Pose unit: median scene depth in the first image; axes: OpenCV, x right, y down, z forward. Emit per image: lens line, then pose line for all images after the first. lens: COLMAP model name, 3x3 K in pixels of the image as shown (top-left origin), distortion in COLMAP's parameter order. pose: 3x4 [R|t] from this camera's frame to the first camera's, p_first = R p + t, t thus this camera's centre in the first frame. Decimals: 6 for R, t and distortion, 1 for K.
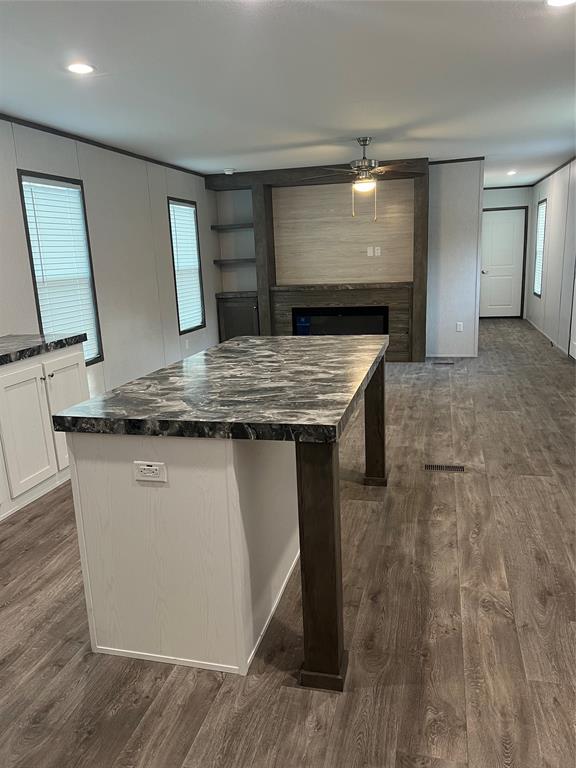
lens RADIAL K [[589.3, 0, 302.0], [0, 589.3, 320.6], [0, 0, 1]] dist [0.027291, -0.017521]
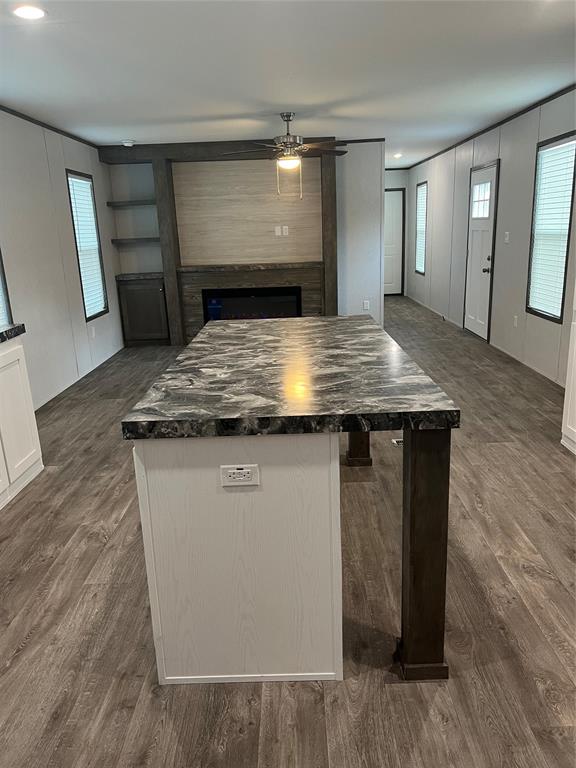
lens RADIAL K [[589.3, 0, 302.4], [0, 589.3, 320.3], [0, 0, 1]] dist [0.027291, -0.017521]
pose [[0.969375, -0.034519, 0.243147, -0.232546], [0.026539, 0.998999, 0.036020, -0.005052], [-0.244147, -0.028464, 0.969320, 0.075374]]
